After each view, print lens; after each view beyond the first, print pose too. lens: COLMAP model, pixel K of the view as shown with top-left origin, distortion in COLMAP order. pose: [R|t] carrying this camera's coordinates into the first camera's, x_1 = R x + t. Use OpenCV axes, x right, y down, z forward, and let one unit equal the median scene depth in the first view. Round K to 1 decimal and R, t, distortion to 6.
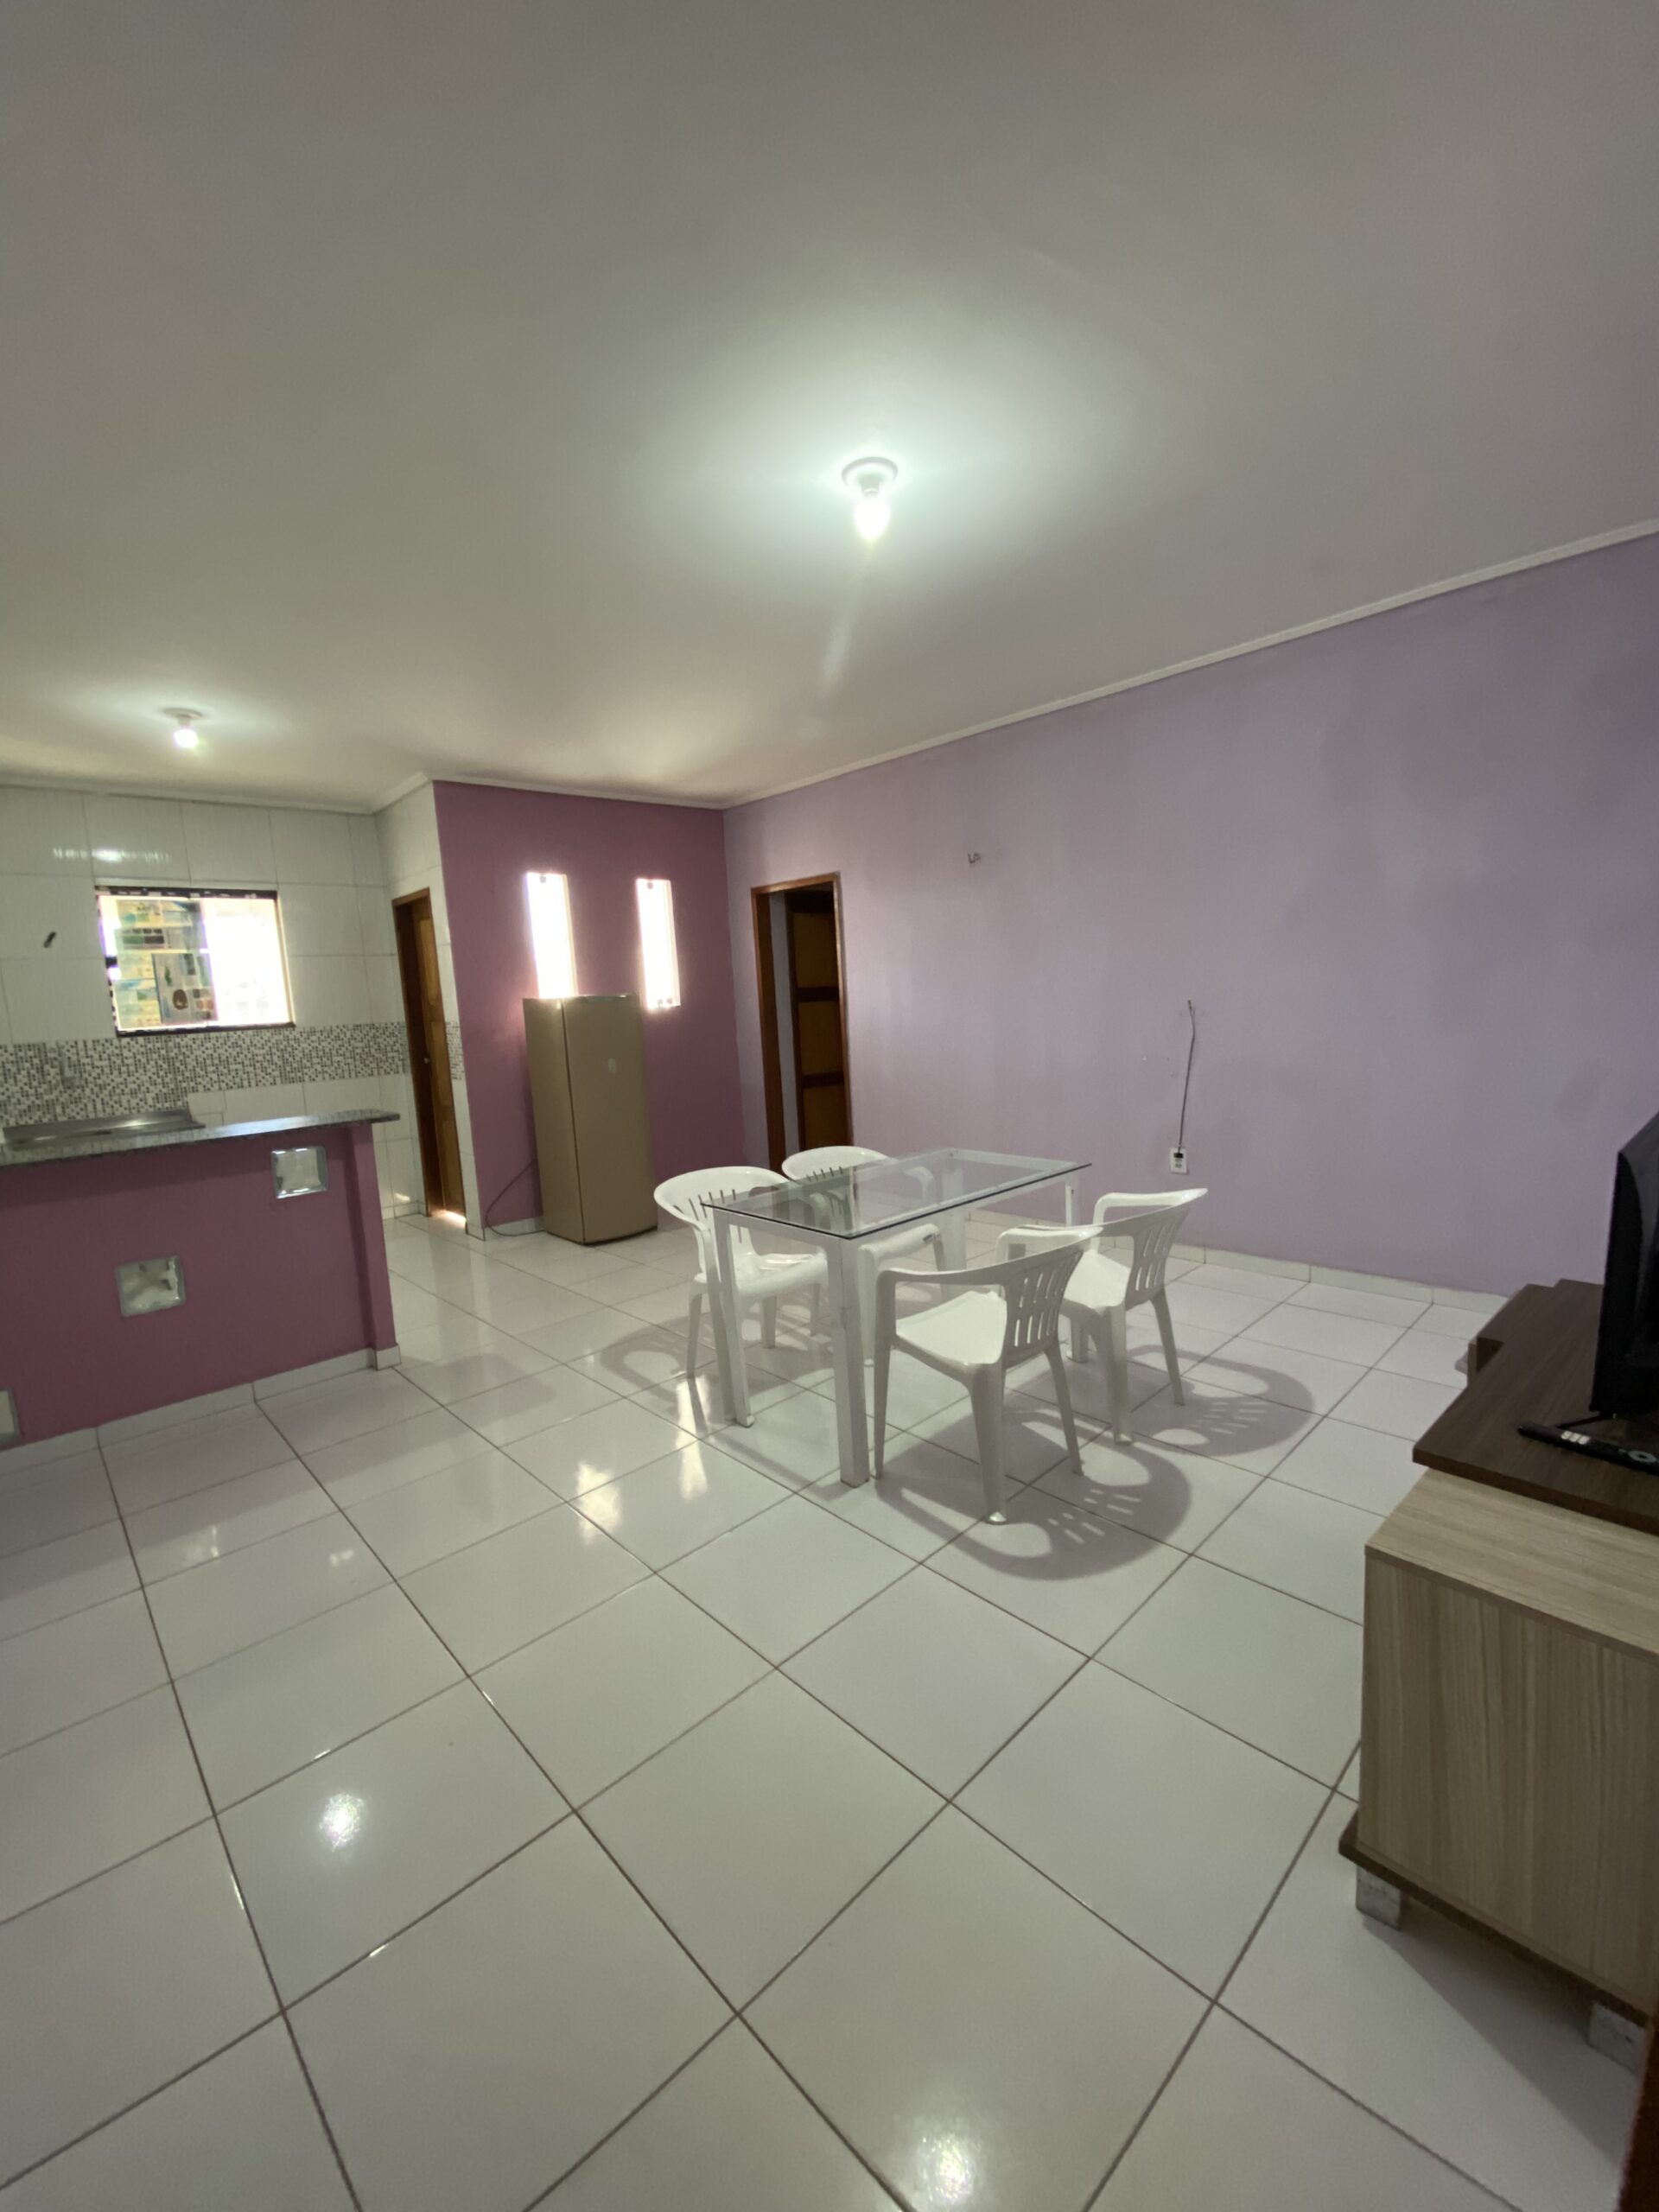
lens RADIAL K [[919.9, 0, 827.8], [0, 919.9, 1108.0], [0, 0, 1]] dist [-0.000532, -0.000332]
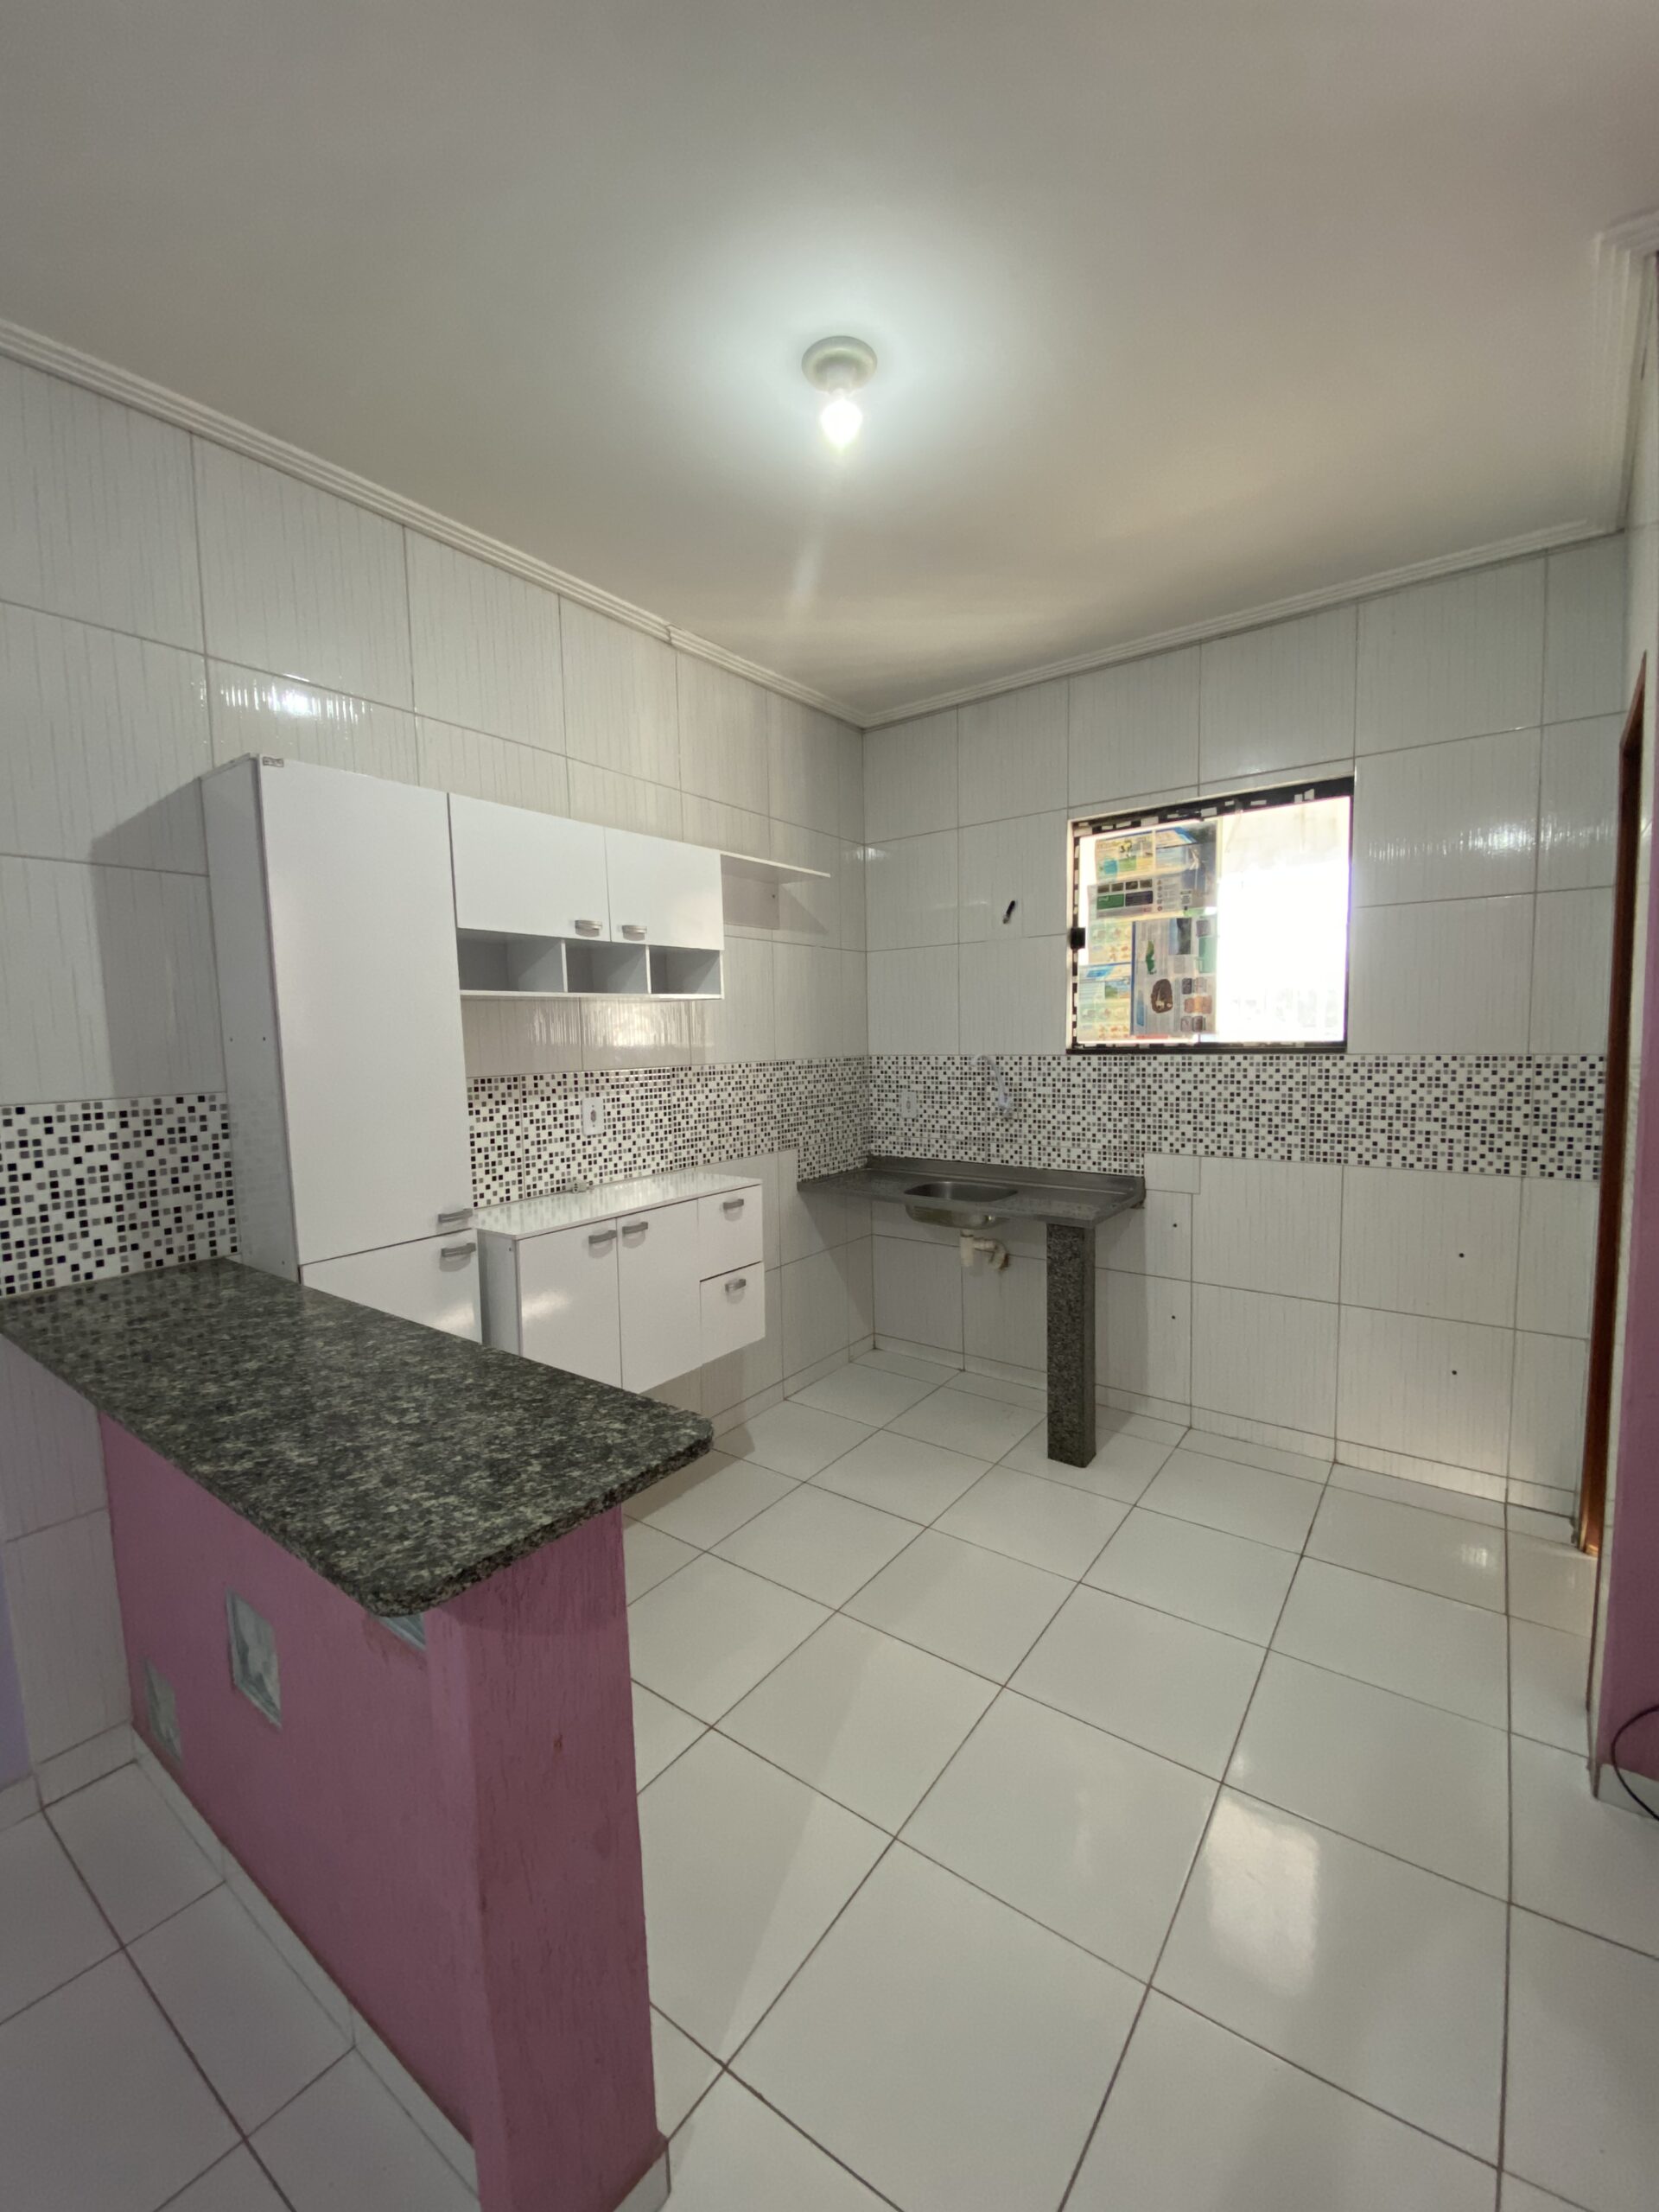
lens RADIAL K [[919.9, 0, 814.5], [0, 919.9, 1118.3], [0, 0, 1]] dist [-0.000532, -0.000332]
pose [[0.152408, 0.134885, -0.979070, -0.142863], [-0.117422, 0.986098, 0.117574, -0.083869], [0.981318, 0.097045, 0.166127, 0.689409]]
